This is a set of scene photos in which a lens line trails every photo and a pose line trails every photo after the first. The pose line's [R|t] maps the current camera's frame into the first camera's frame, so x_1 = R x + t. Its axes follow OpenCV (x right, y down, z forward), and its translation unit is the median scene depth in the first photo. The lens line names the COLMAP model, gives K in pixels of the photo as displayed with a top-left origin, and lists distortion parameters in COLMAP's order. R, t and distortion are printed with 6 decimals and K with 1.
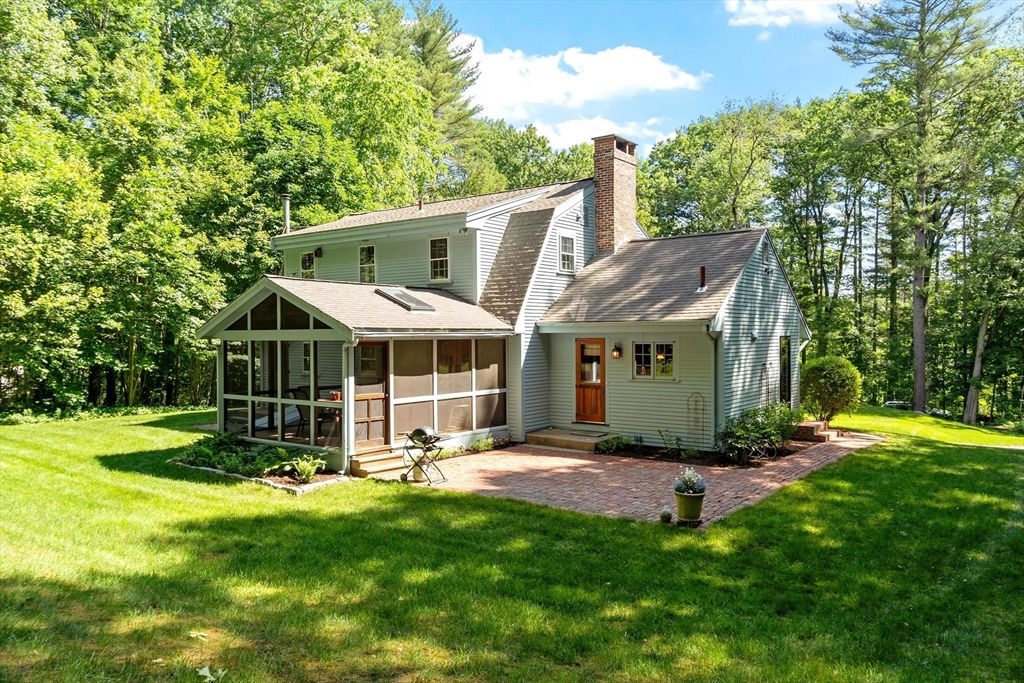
lens RADIAL K [[753.9, 0, 507.2], [0, 753.9, 340.6], [0, 0, 1]] dist [0.013848, -0.004736]
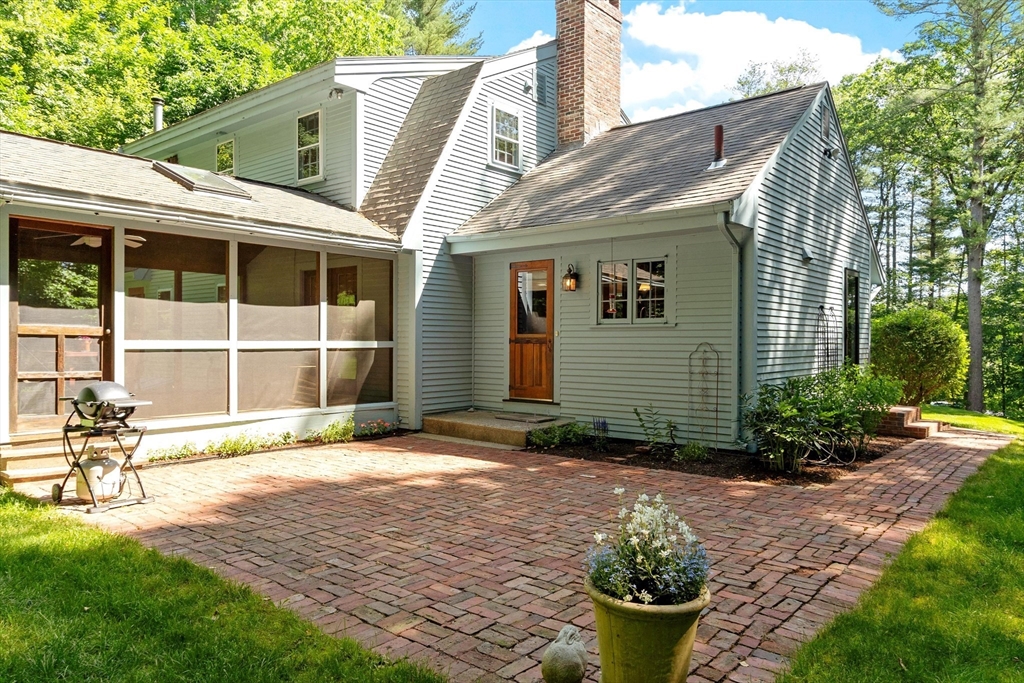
lens RADIAL K [[694.9, 0, 516.1], [0, 694.9, 339.5], [0, 0, 1]] dist [0.006333, 0.006856]
pose [[0.999237, 0.010941, -0.037494, 0.120085], [-0.011547, 0.999806, -0.015982, 0.069592], [0.037312, 0.016403, 0.999169, 0.443590]]
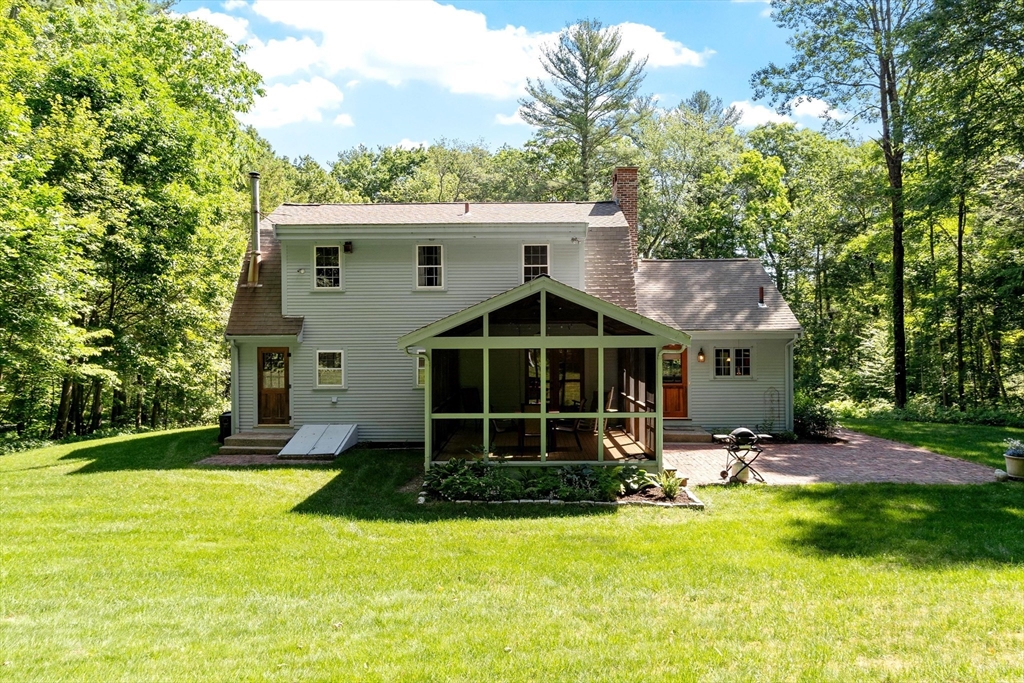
lens RADIAL K [[671.3, 0, 512.2], [0, 671.3, 341.8], [0, 0, 1]] dist [0.003702, -0.000226]
pose [[0.796201, -0.001713, 0.605030, -0.705573], [0.006534, 0.999962, -0.005767, -0.003174], [-0.604997, 0.008545, 0.796182, 0.340650]]
